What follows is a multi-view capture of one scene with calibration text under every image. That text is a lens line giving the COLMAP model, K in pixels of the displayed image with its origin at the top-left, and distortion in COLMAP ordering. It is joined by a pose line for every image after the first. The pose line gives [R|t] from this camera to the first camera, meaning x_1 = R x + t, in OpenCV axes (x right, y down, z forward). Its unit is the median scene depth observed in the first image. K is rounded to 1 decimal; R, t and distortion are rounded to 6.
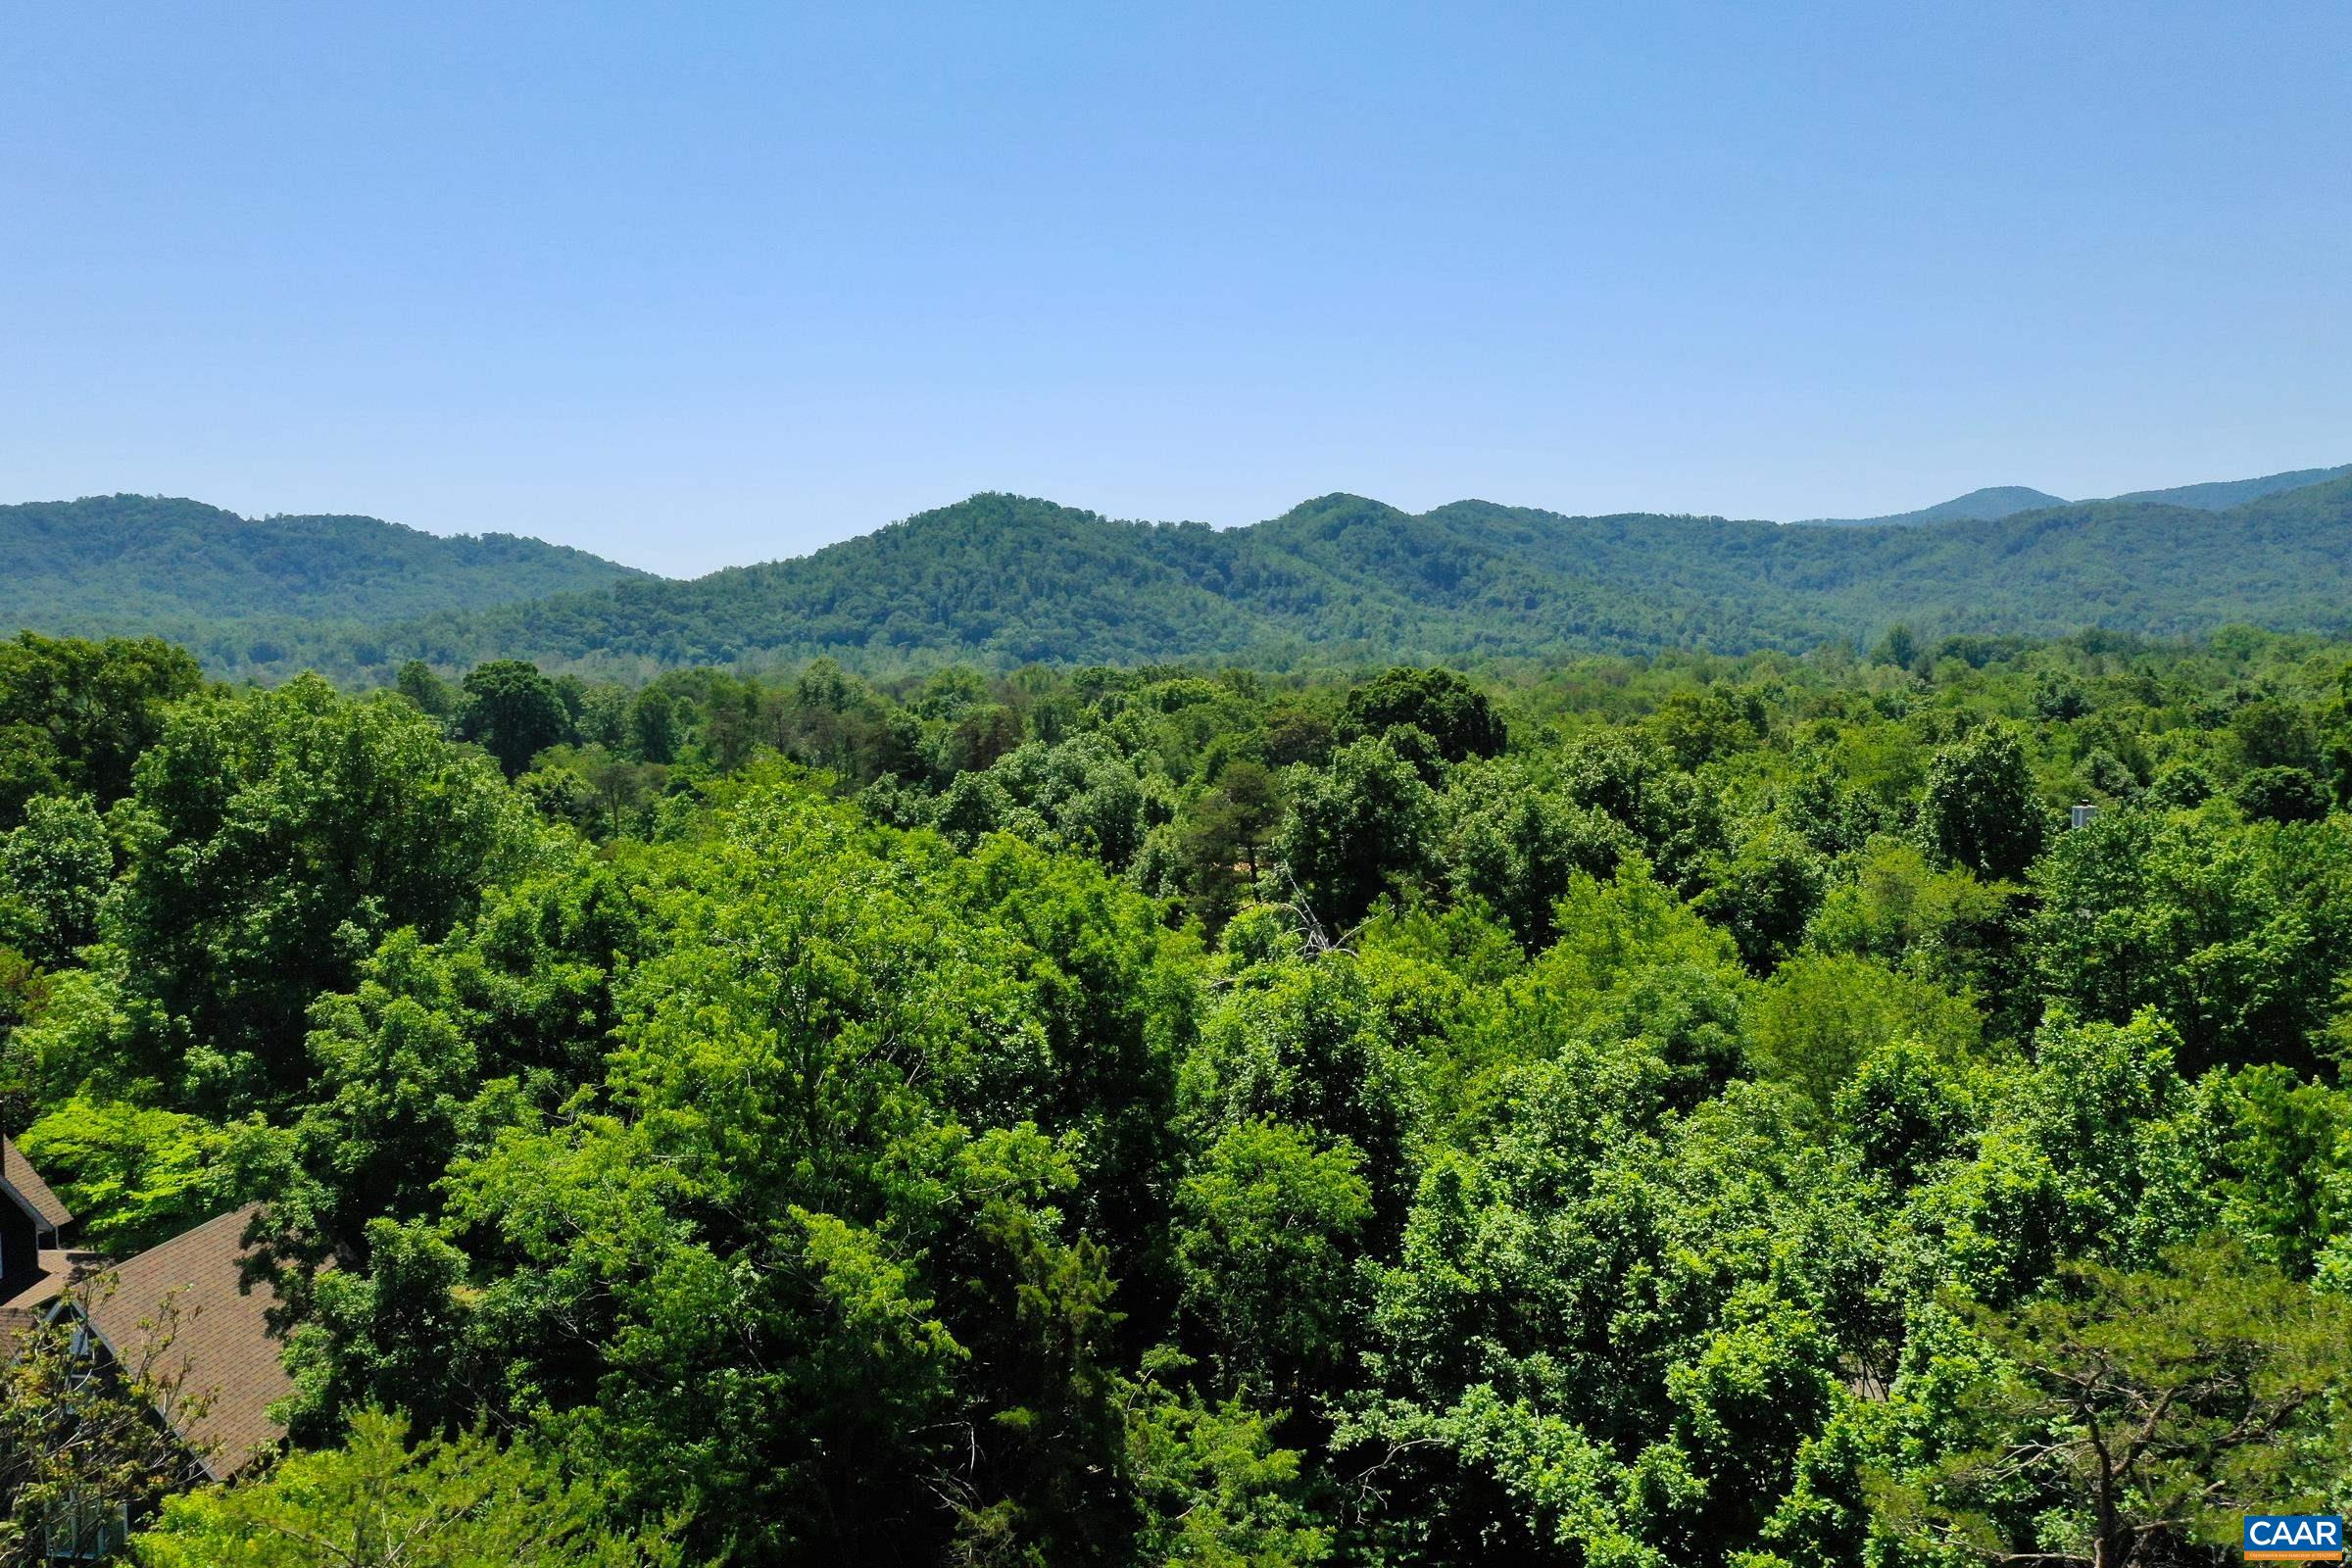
lens RADIAL K [[1848.2, 0, 1182.3], [0, 1848.2, 781.8], [0, 0, 1]] dist [0.000775, 0.016436]
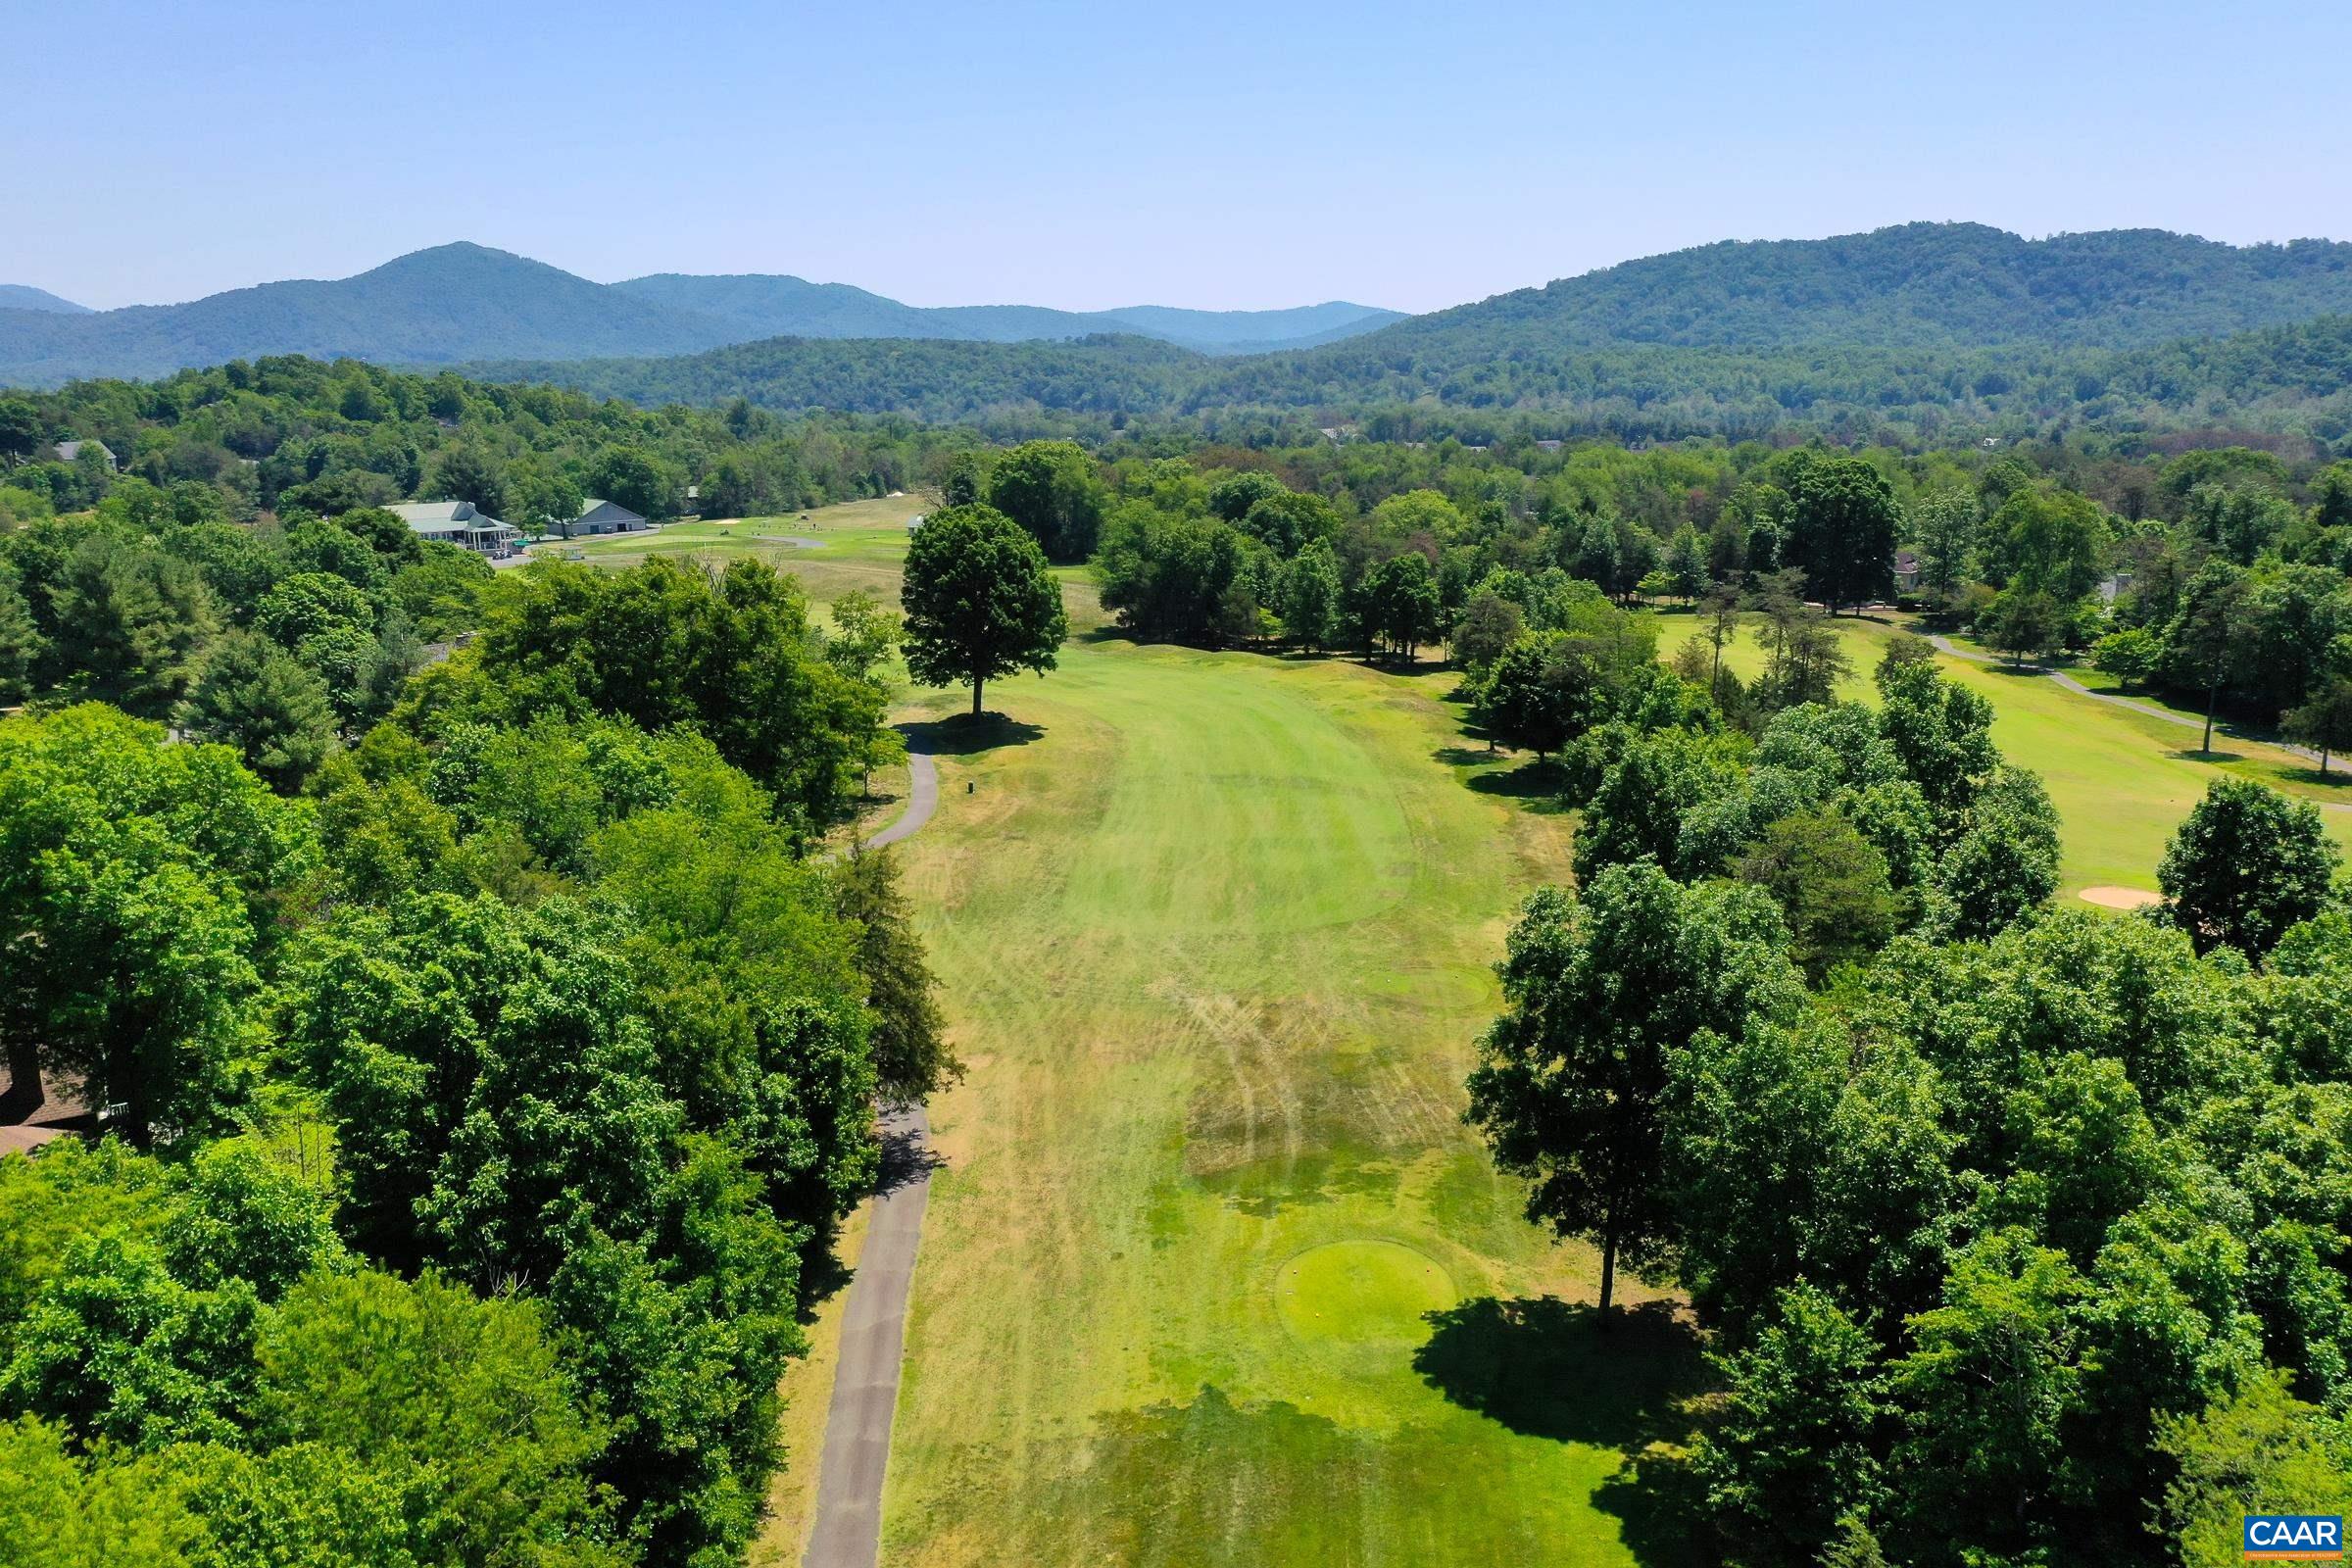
lens RADIAL K [[1848.2, 0, 1178.3], [0, 1848.2, 781.5], [0, 0, 1]] dist [0.000775, 0.016436]
pose [[0.617871, 0.169493, -0.767794, 0.507801], [-0.053420, 0.983283, 0.174074, -0.158898], [0.784463, -0.066539, 0.616596, 0.509154]]
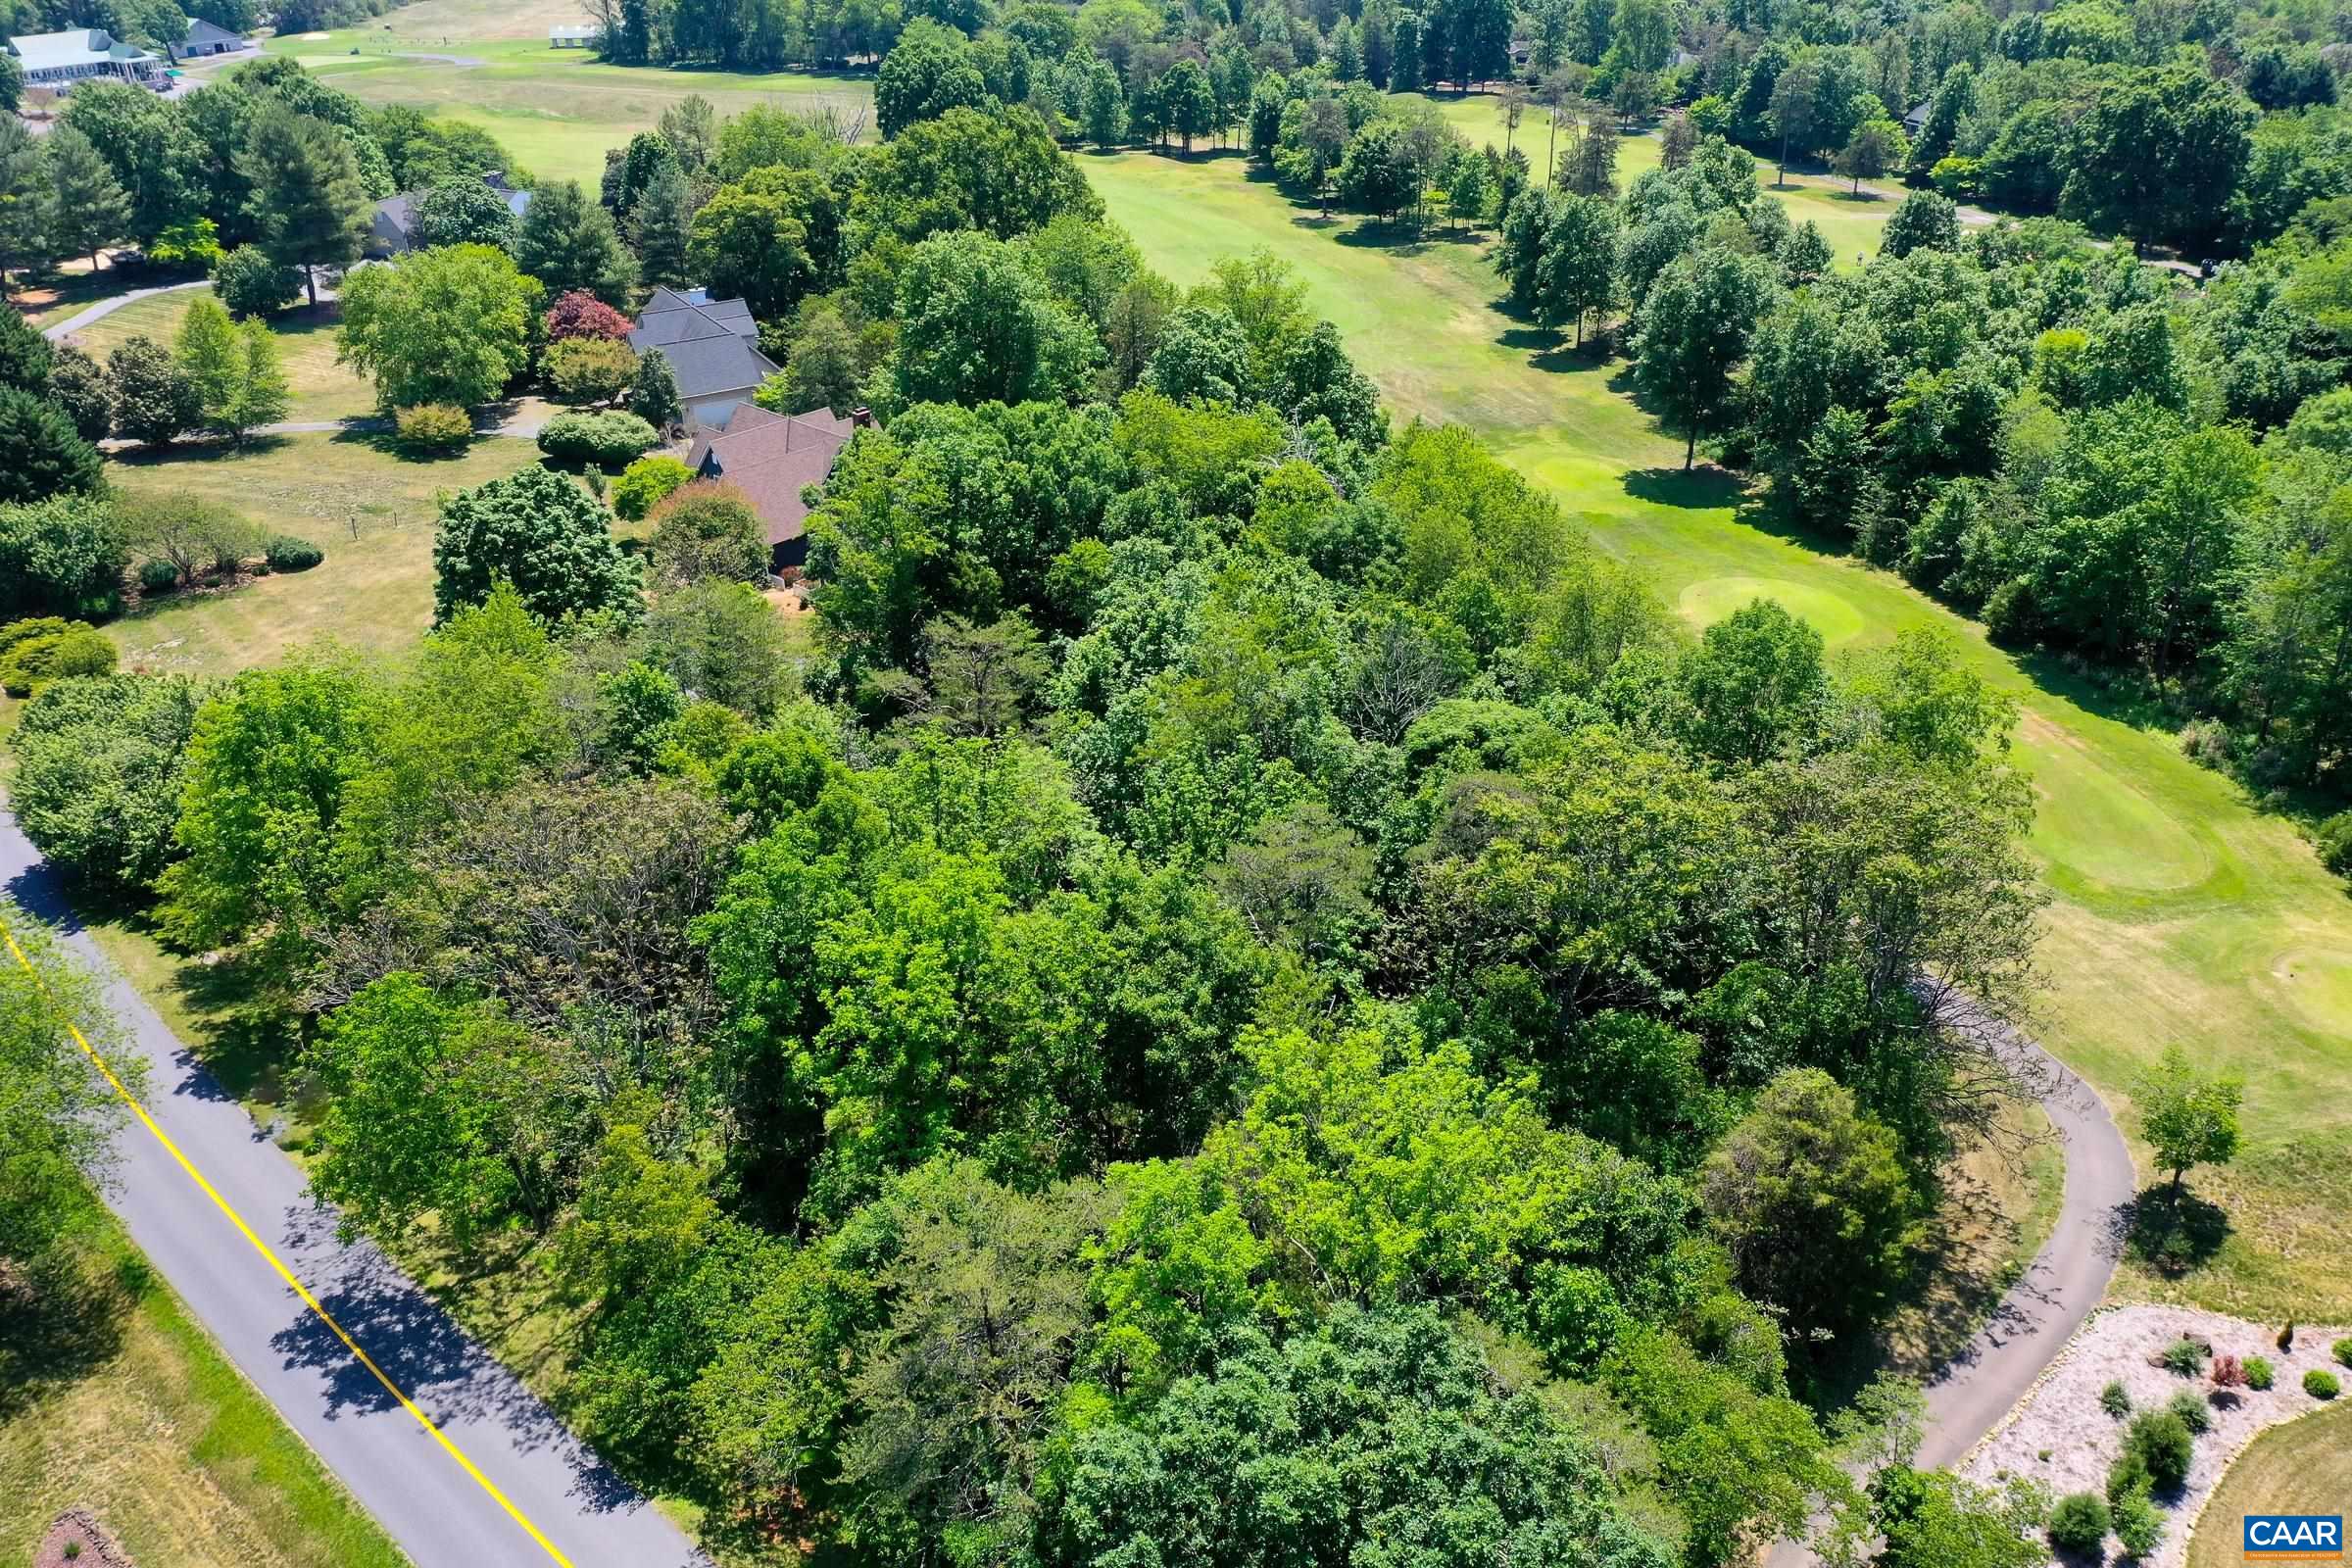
lens RADIAL K [[1848.2, 0, 1187.1], [0, 1848.2, 788.6], [0, 0, 1]] dist [0.000775, 0.016436]
pose [[0.829071, 0.256749, -0.496710, 0.581541], [-0.030197, 0.907605, 0.418739, -0.230284], [0.558327, -0.332165, 0.760222, -0.418623]]
